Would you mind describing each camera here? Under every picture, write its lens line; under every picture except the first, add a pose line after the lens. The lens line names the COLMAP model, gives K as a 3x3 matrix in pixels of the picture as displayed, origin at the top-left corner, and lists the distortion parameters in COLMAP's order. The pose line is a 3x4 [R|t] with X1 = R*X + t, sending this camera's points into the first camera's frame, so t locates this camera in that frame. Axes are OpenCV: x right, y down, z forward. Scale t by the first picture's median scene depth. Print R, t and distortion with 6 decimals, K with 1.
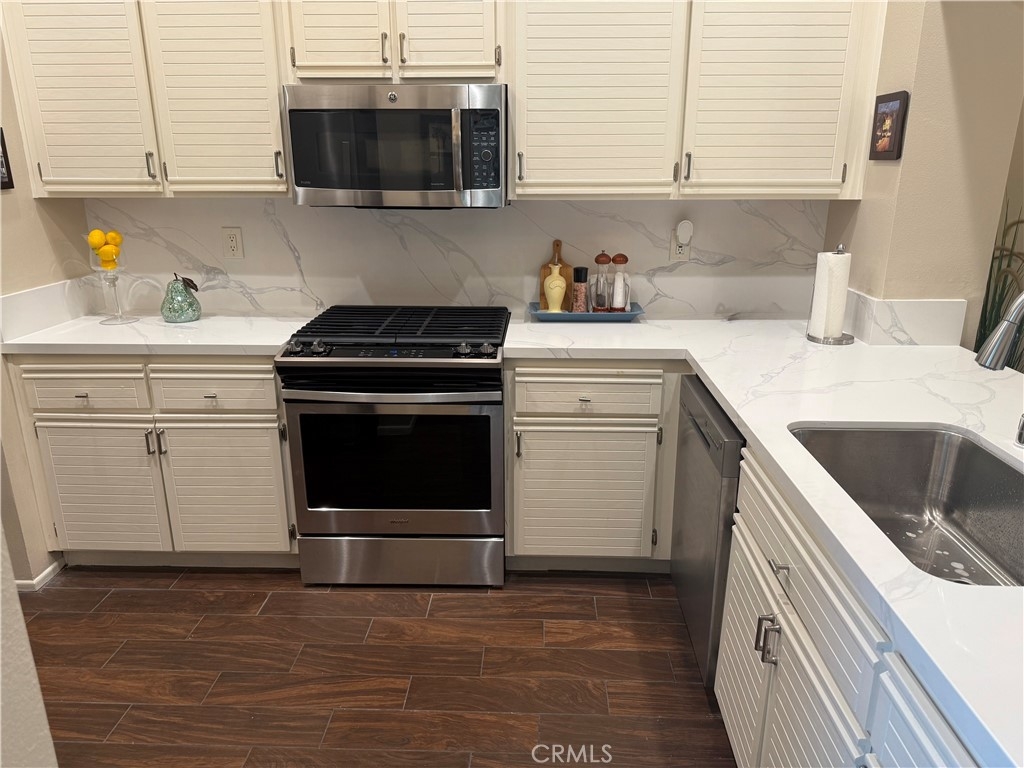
lens RADIAL K [[725.0, 0, 512.0], [0, 725.0, 384.0], [0, 0, 1]] dist [0.000955, -0.000656]
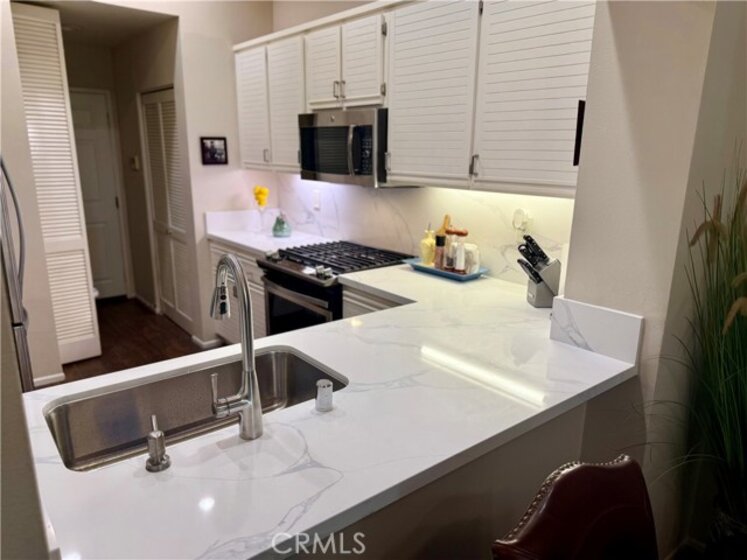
lens RADIAL K [[528.9, 0, 373.5], [0, 528.9, 280.0], [0, 0, 1]] dist [0.000955, -0.000656]
pose [[0.657242, 0.190867, -0.729111, 0.851610], [-0.231994, 0.971665, 0.045237, -0.108967], [0.717085, 0.139417, 0.682899, 0.280923]]
